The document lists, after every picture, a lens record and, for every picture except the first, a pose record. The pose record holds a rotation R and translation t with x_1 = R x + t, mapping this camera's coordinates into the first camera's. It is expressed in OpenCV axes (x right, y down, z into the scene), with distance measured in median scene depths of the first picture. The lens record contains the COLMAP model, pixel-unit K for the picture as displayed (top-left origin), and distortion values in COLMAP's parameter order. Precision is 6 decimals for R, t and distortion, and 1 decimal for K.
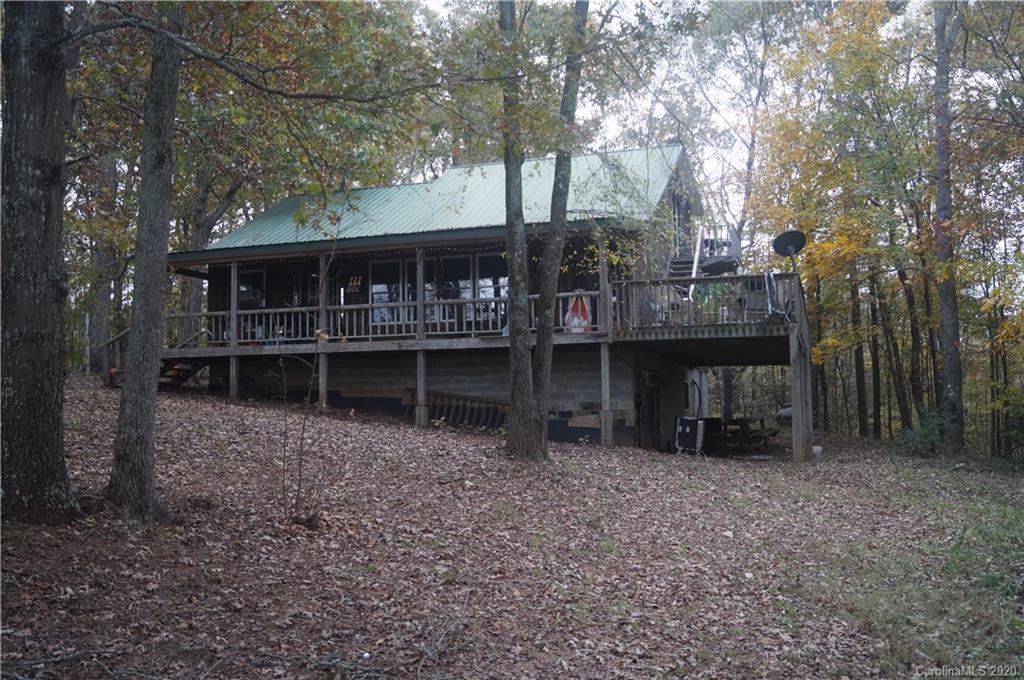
lens RADIAL K [[949.8, 0, 504.9], [0, 949.8, 341.3], [0, 0, 1]] dist [-0.065719, 0.013397]
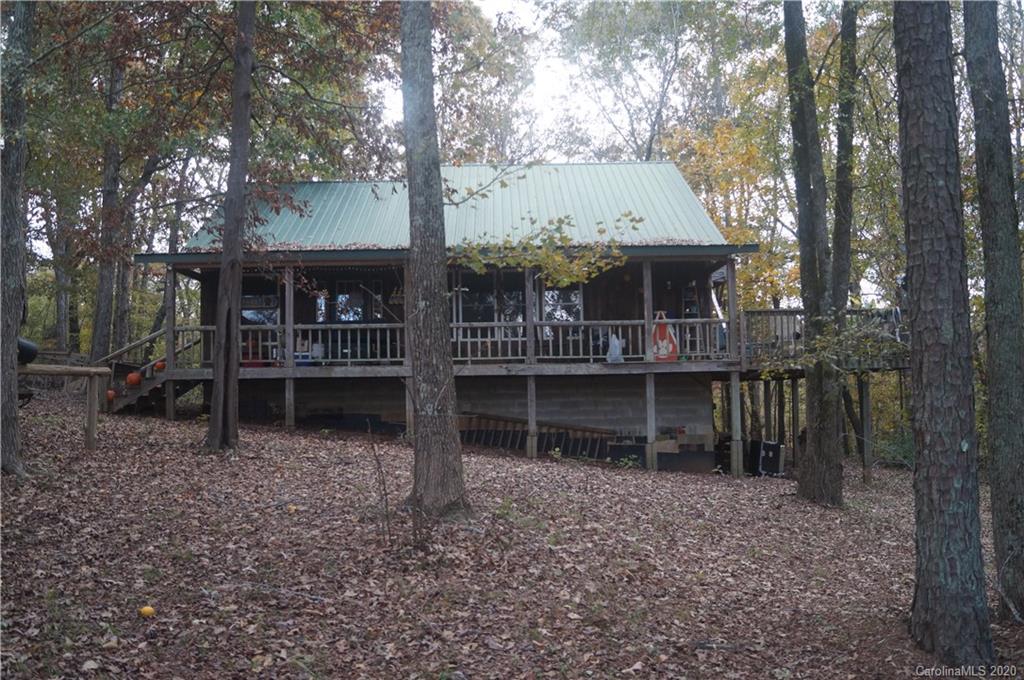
lens RADIAL K [[949.8, 0, 504.9], [0, 949.8, 341.3], [0, 0, 1]] dist [-0.065719, 0.013397]
pose [[0.935489, 0.019052, 0.352842, -0.431939], [-0.019843, 0.999802, -0.001375, -0.021585], [-0.352798, -0.005715, 0.935682, 0.140074]]
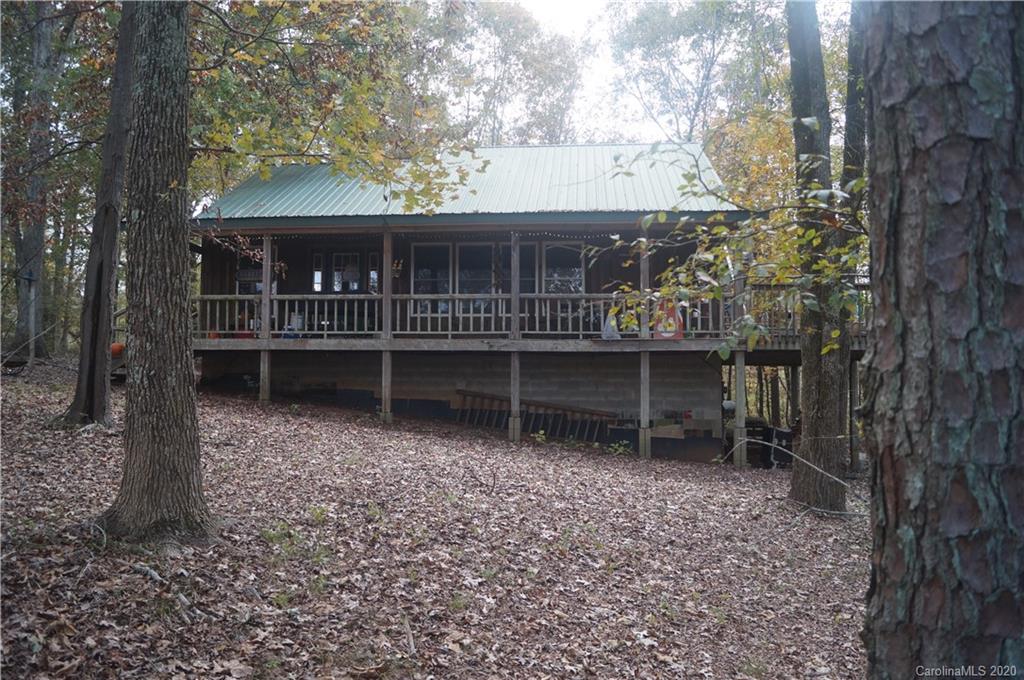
lens RADIAL K [[802.1, 0, 510.0], [0, 802.1, 342.4], [0, 0, 1]] dist [-0.076214, 0.000054]
pose [[0.966689, 0.030281, 0.254154, -0.272756], [-0.034581, 0.999324, 0.012467, -0.007657], [-0.253605, -0.020840, 0.967083, 0.294439]]
